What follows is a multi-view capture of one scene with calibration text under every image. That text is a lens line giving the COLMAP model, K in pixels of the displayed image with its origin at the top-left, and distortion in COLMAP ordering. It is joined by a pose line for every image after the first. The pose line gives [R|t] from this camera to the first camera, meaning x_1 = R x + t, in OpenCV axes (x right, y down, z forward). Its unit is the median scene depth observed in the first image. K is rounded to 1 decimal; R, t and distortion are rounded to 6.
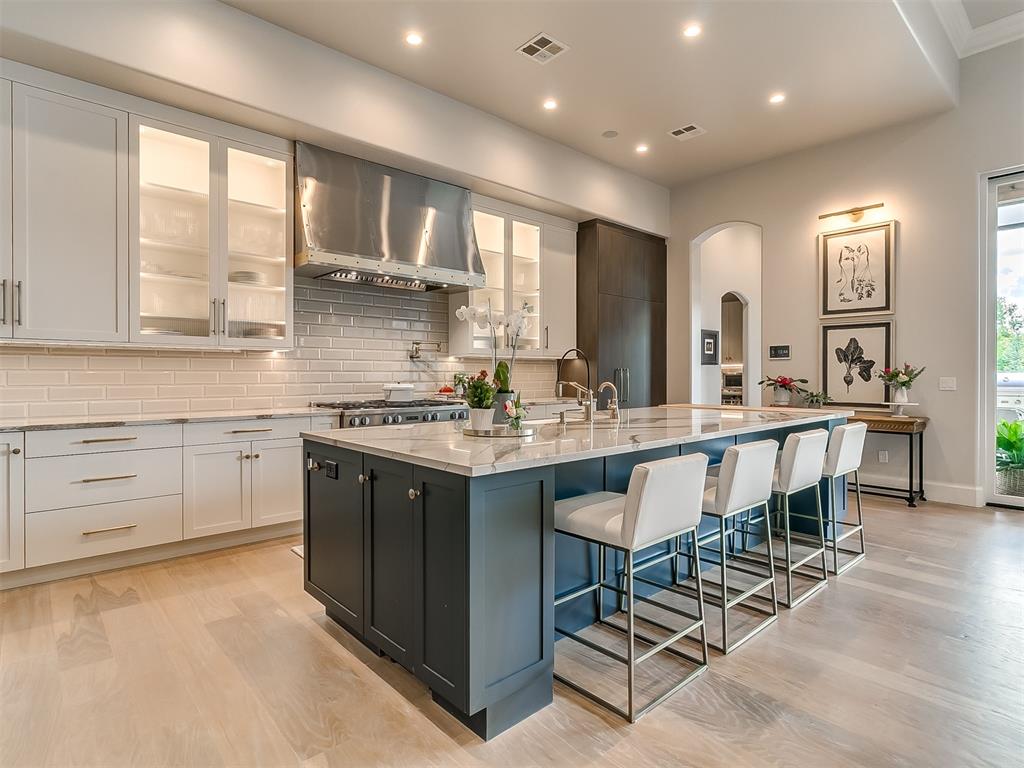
lens RADIAL K [[539.9, 0, 512.0], [0, 539.9, 384.0], [0, 0, 1]] dist [-0.002088, -0.000097]
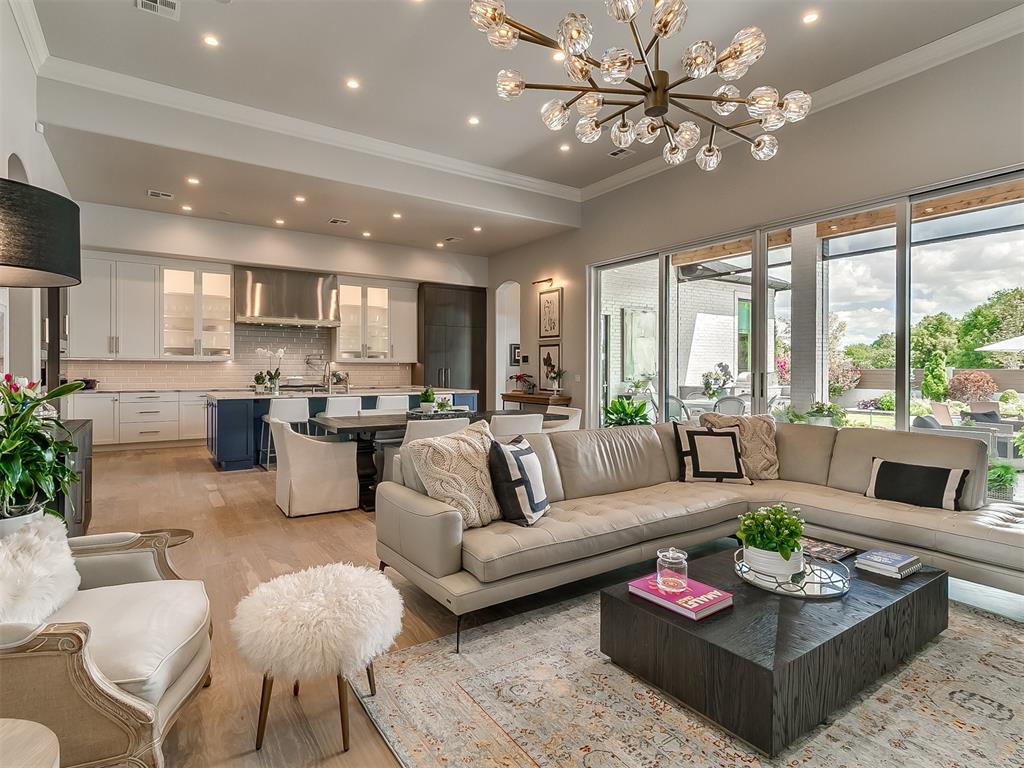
lens RADIAL K [[543.2, 0, 515.8], [0, 543.2, 373.3], [0, 0, 1]] dist [0.000130, 0.000071]
pose [[0.991738, 0.004718, -0.128192, 0.751134], [-0.006188, 0.999920, -0.011067, 0.004095], [0.128130, 0.011769, 0.991688, -0.765889]]
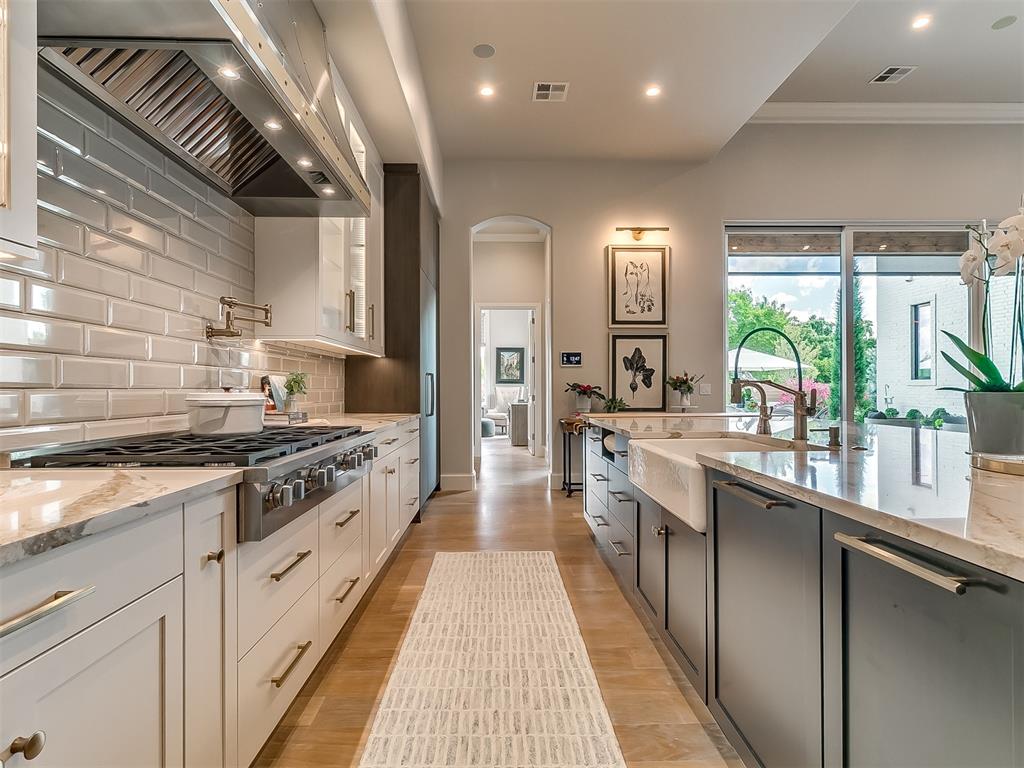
lens RADIAL K [[539.9, 0, 512.0], [0, 539.9, 384.0], [0, 0, 1]] dist [-0.002088, -0.000097]
pose [[0.647878, 0.005854, 0.761722, -0.345234], [0.014112, 0.999707, -0.019686, 0.004455], [-0.761614, 0.023504, 0.647605, 0.494779]]
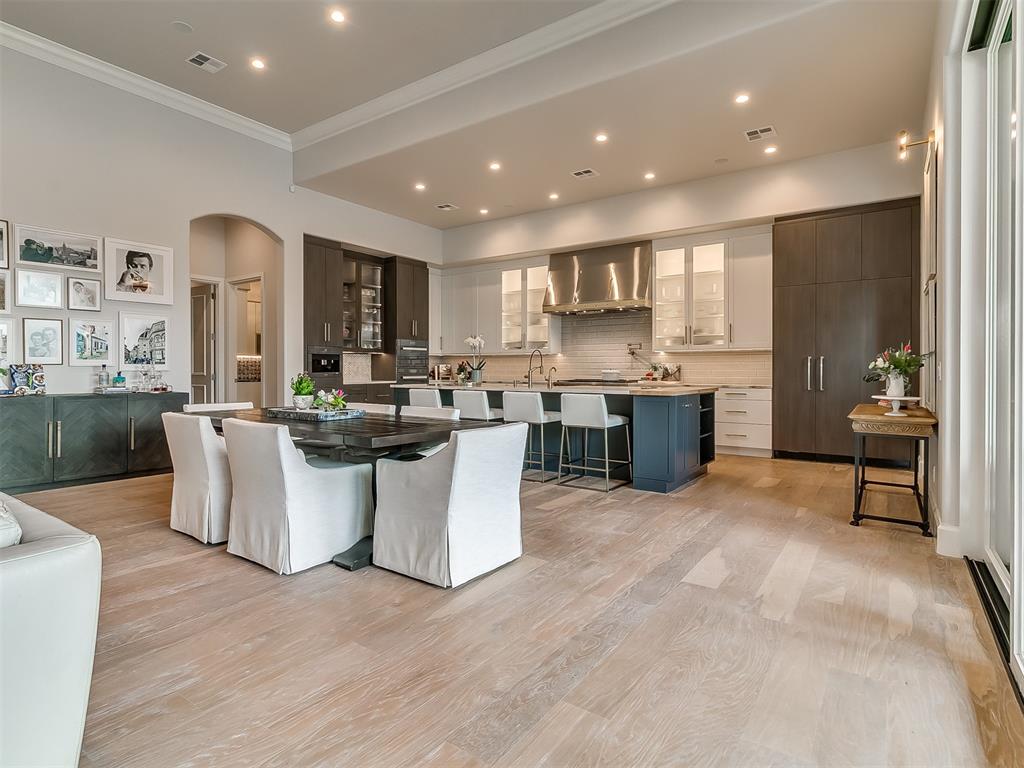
lens RADIAL K [[535.9, 0, 515.4], [0, 535.9, 375.5], [0, 0, 1]] dist [0.001824, 0.001223]
pose [[0.232866, 0.008723, -0.972470, 1.205146], [-0.018849, 0.999812, 0.004454, 0.013577], [0.972326, 0.017293, 0.232987, 0.283685]]
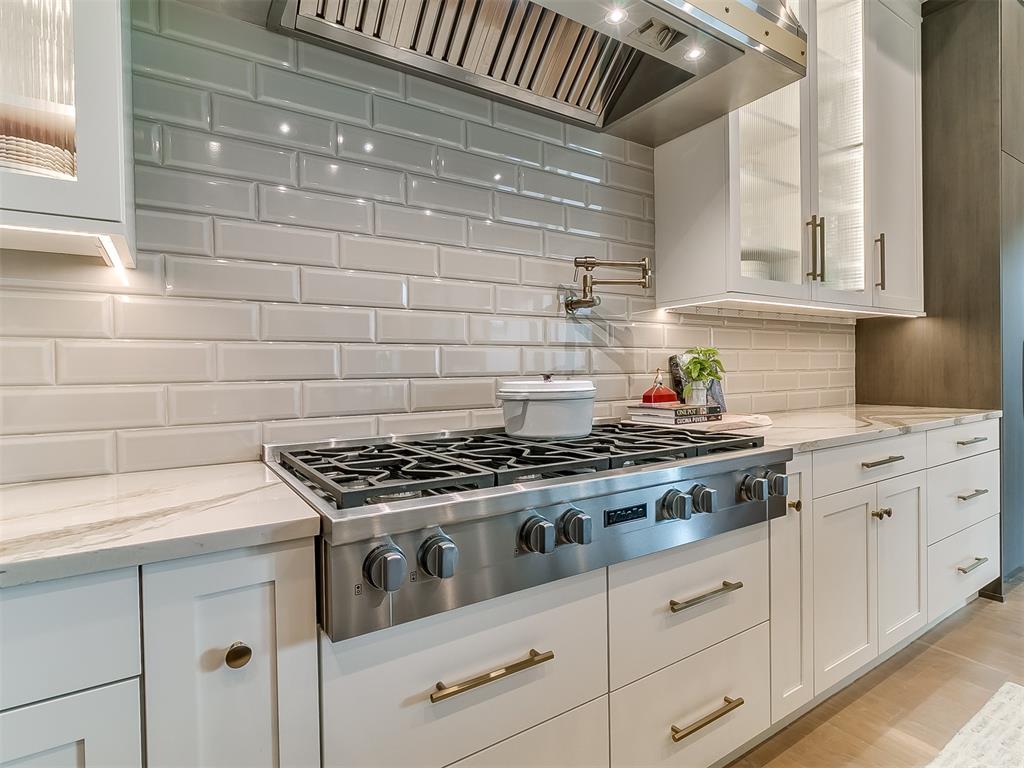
lens RADIAL K [[535.9, 0, 515.4], [0, 535.9, 375.5], [0, 0, 1]] dist [0.001824, 0.001223]
pose [[0.988609, -0.014327, -0.149826, -0.160362], [0.012958, 0.999865, -0.010113, 0.000080], [0.149951, 0.008056, 0.988661, 0.607636]]
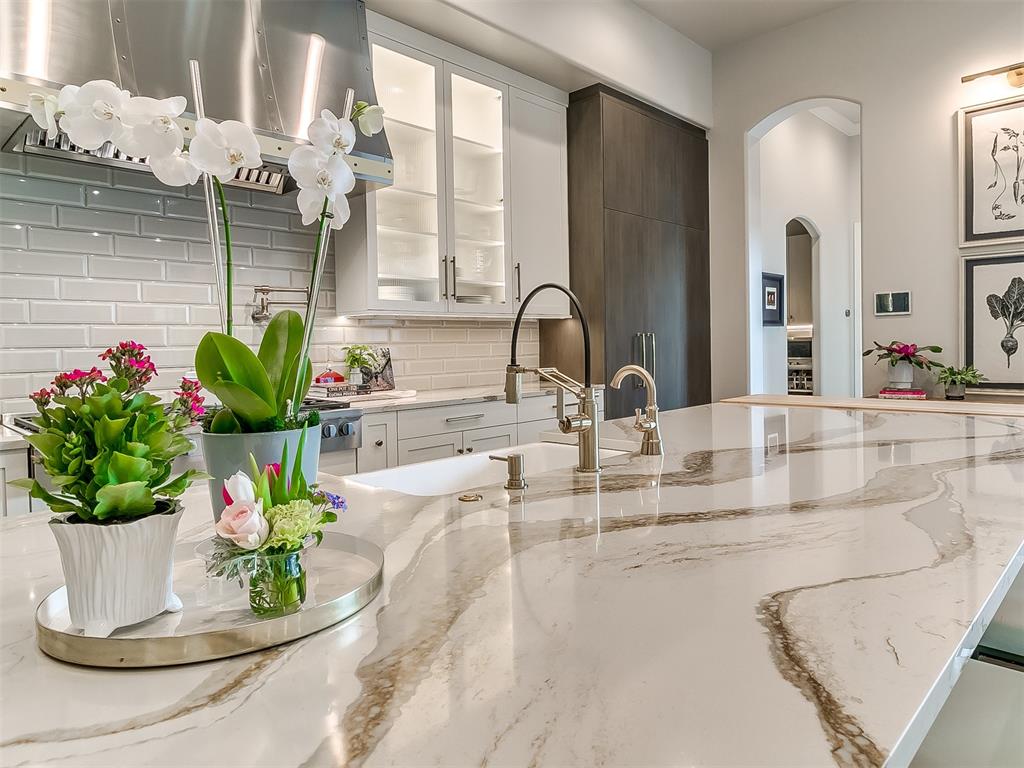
lens RADIAL K [[652.5, 0, 571.5], [0, 652.5, 356.8], [0, 0, 1]] dist [0.001595, 0.001016]
pose [[0.993910, -0.018761, 0.108588, 0.047426], [0.018447, 0.999822, 0.003899, -0.007861], [-0.108642, -0.001872, 0.994079, 0.317522]]
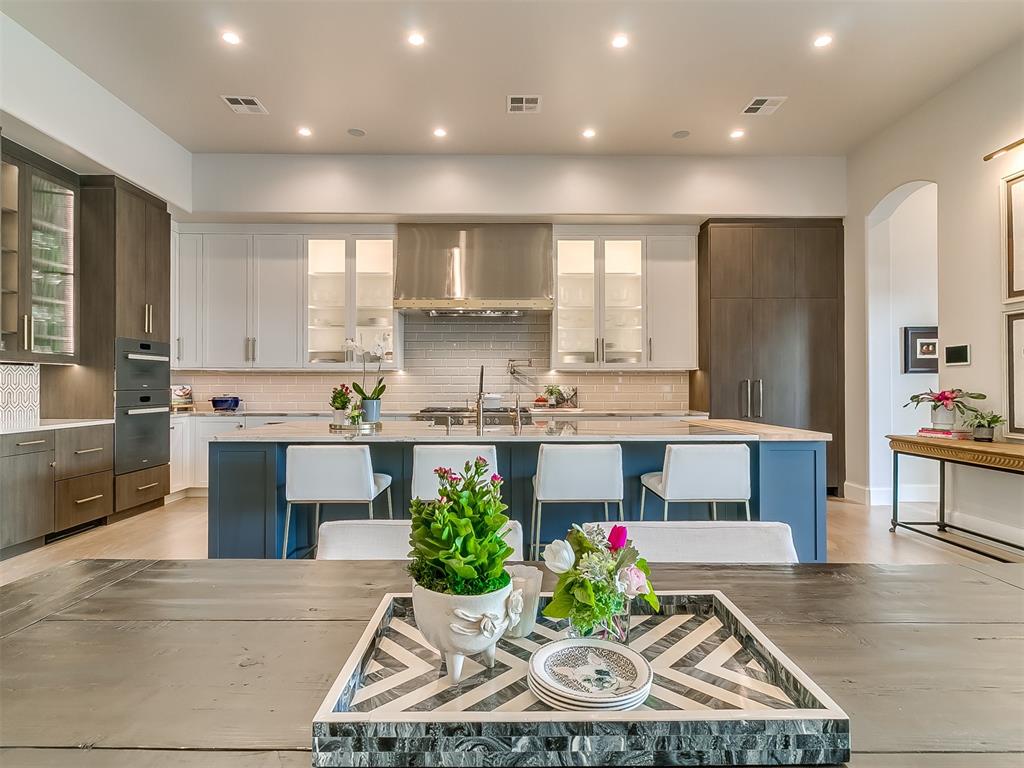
lens RADIAL K [[539.9, 0, 512.0], [0, 539.9, 384.0], [0, 0, 1]] dist [-0.002088, -0.000097]
pose [[0.753401, -0.002757, -0.657556, 0.570892], [-0.010997, 0.999799, -0.016792, -0.003032], [0.657470, 0.019883, 0.753219, 0.092755]]
